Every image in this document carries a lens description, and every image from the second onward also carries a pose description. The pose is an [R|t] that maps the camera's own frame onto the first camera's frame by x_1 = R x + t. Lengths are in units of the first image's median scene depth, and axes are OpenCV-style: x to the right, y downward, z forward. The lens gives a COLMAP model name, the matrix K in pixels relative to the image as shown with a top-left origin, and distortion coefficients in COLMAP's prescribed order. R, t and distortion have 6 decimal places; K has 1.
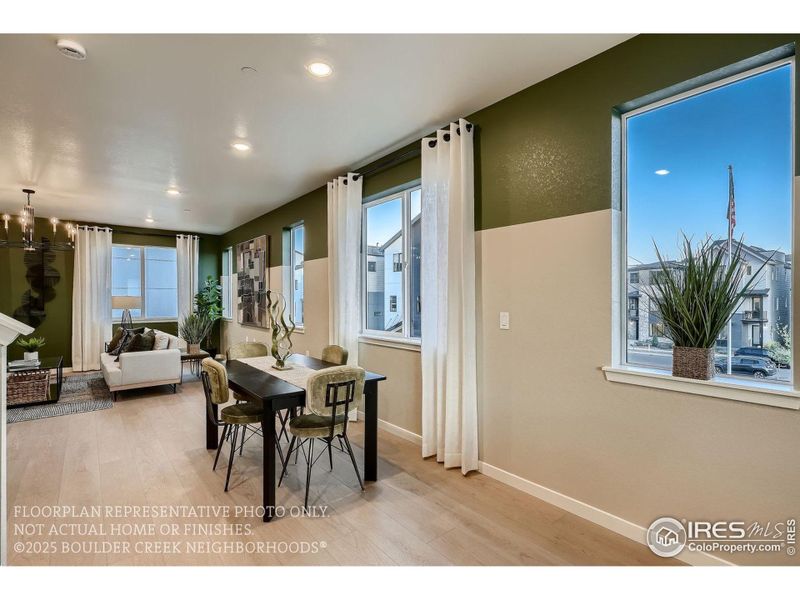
lens RADIAL K [[388.3, 0, 400.0], [0, 388.3, 303.0], [0, 0, 1]] dist [0.006254, -0.000047]
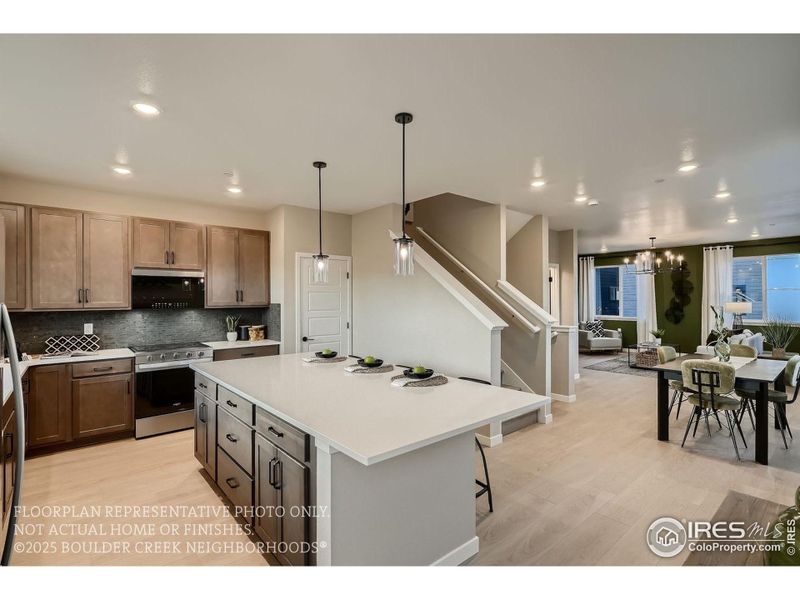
lens RADIAL K [[388.3, 0, 399.3], [0, 388.3, 296.0], [0, 0, 1]] dist [0.006254, -0.000047]
pose [[0.039656, -0.007335, -0.999186, 0.592657], [-0.004423, 0.999962, -0.007517, -0.029586], [0.999204, 0.004717, 0.039622, -0.102876]]
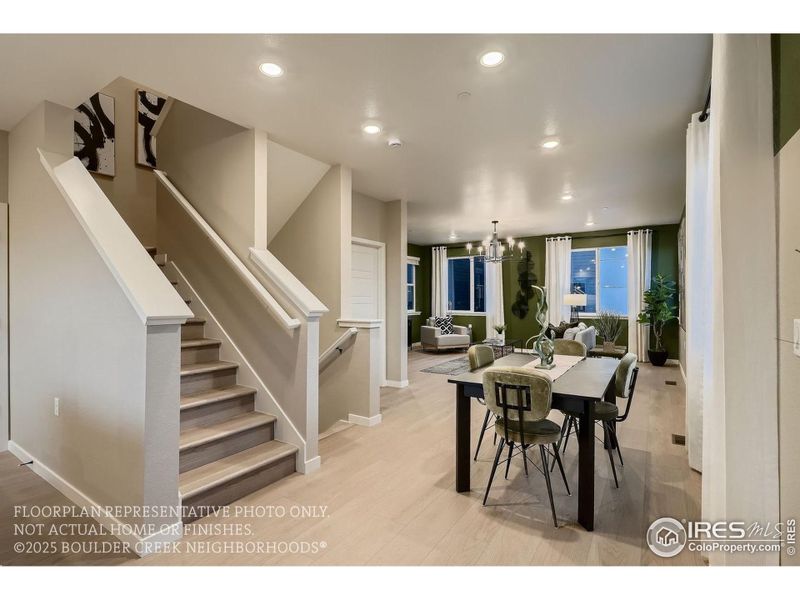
lens RADIAL K [[388.3, 0, 395.9], [0, 388.3, 297.6], [0, 0, 1]] dist [0.006254, -0.000047]
pose [[0.304190, -0.002855, -0.952607, 0.293206], [-0.007528, 0.999957, -0.005400, 0.003096], [0.952582, 0.008814, 0.304155, 0.211842]]
